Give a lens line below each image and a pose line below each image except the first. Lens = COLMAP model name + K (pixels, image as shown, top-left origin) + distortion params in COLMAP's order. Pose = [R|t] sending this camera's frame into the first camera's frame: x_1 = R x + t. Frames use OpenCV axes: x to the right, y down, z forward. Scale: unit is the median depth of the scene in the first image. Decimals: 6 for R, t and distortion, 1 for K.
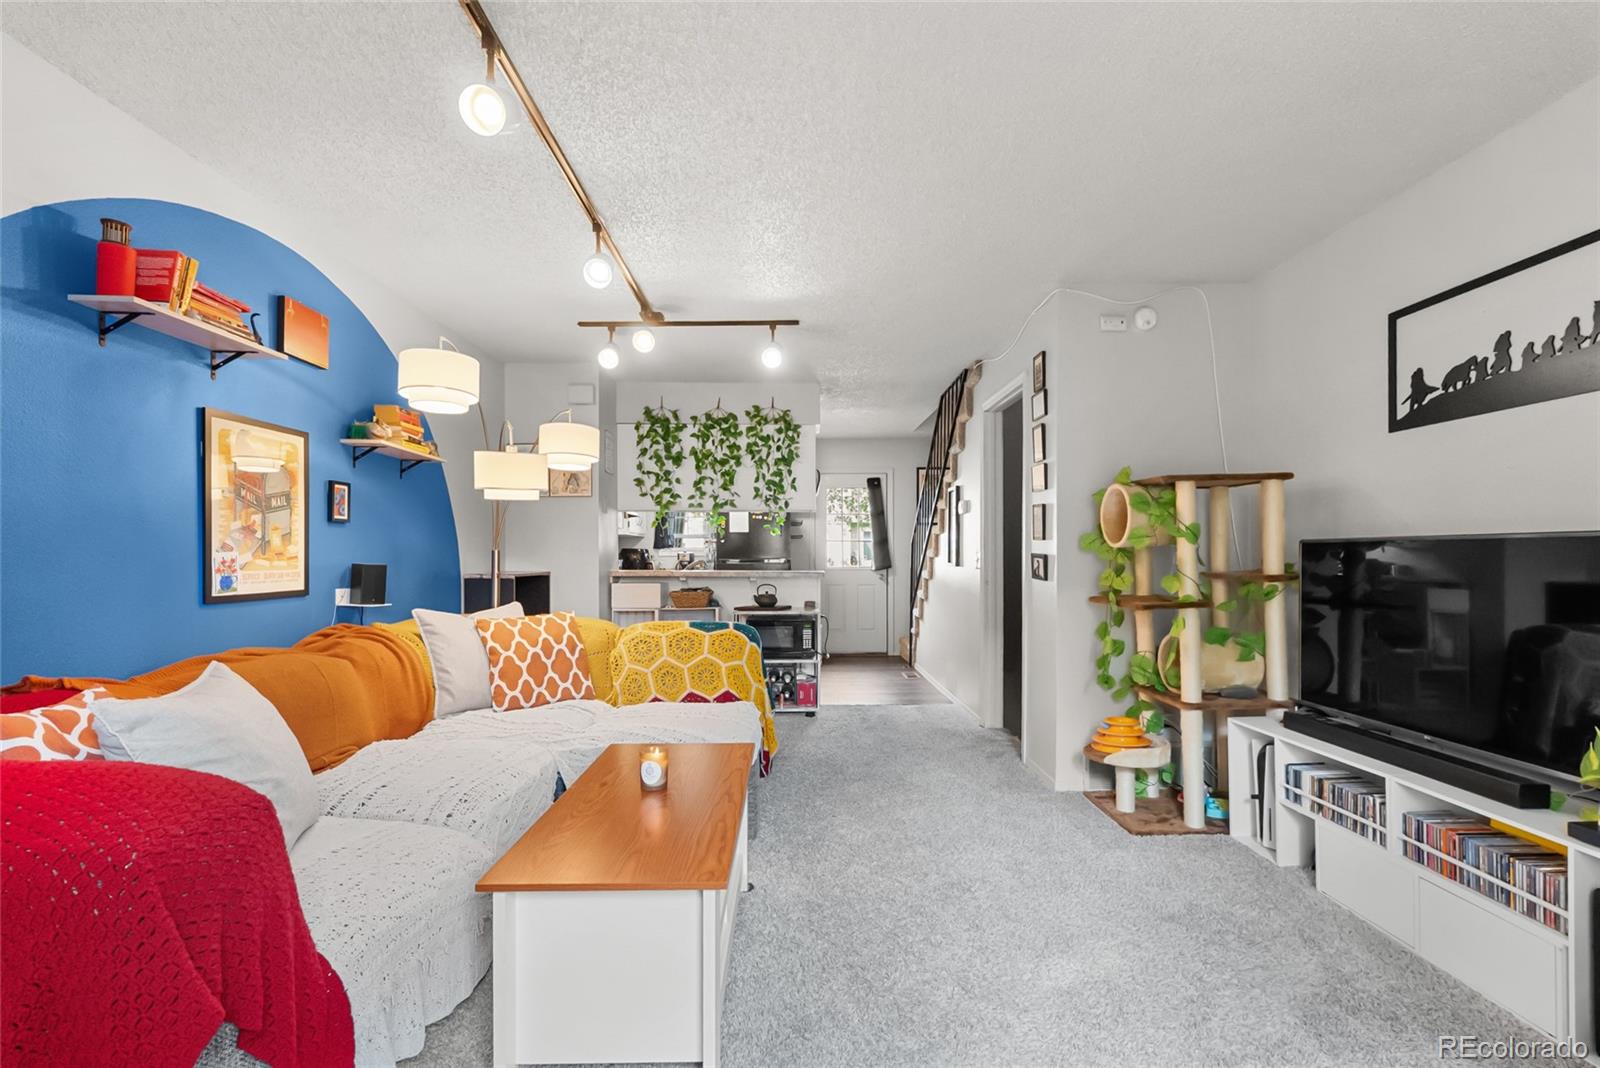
lens RADIAL K [[703.2, 0, 803.4], [0, 703.2, 546.6], [0, 0, 1]] dist [-0.010318, 0.000443]
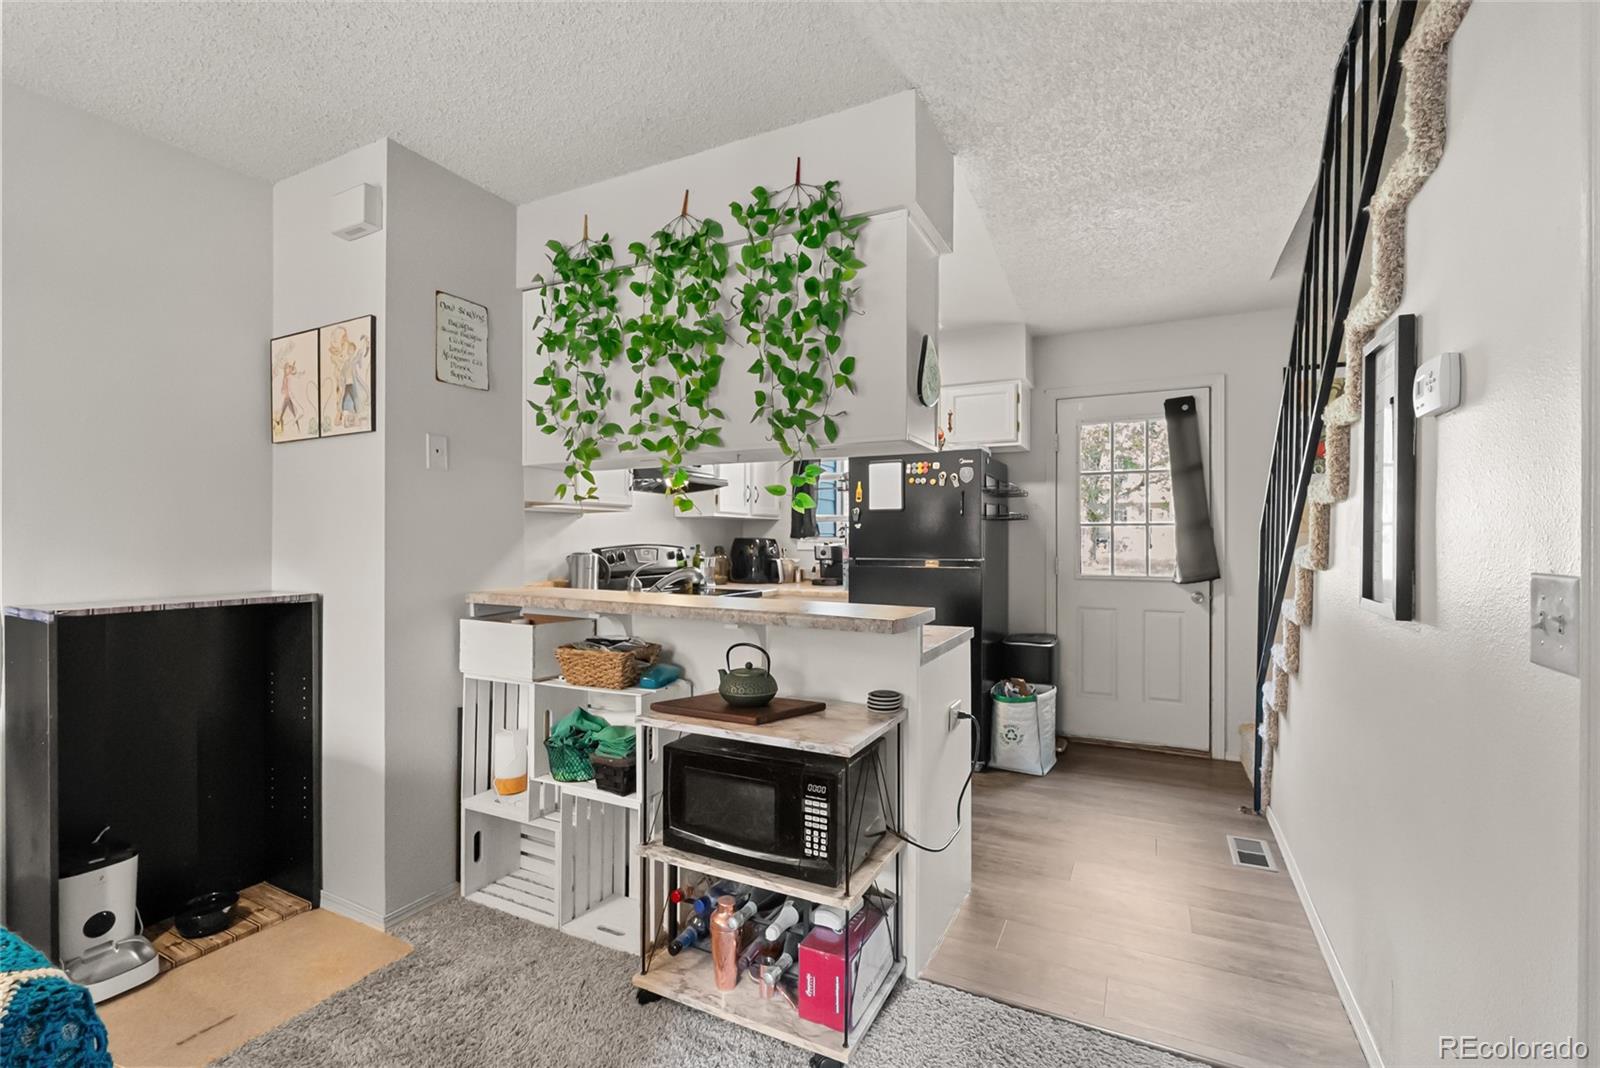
lens RADIAL K [[703.2, 0, 791.4], [0, 703.2, 534.6], [0, 0, 1]] dist [-0.010318, 0.000443]
pose [[0.882335, 0.001790, -0.470619, 0.136890], [0.000861, 0.999985, 0.005418, -0.005357], [0.470622, -0.005186, 0.882320, 0.651537]]
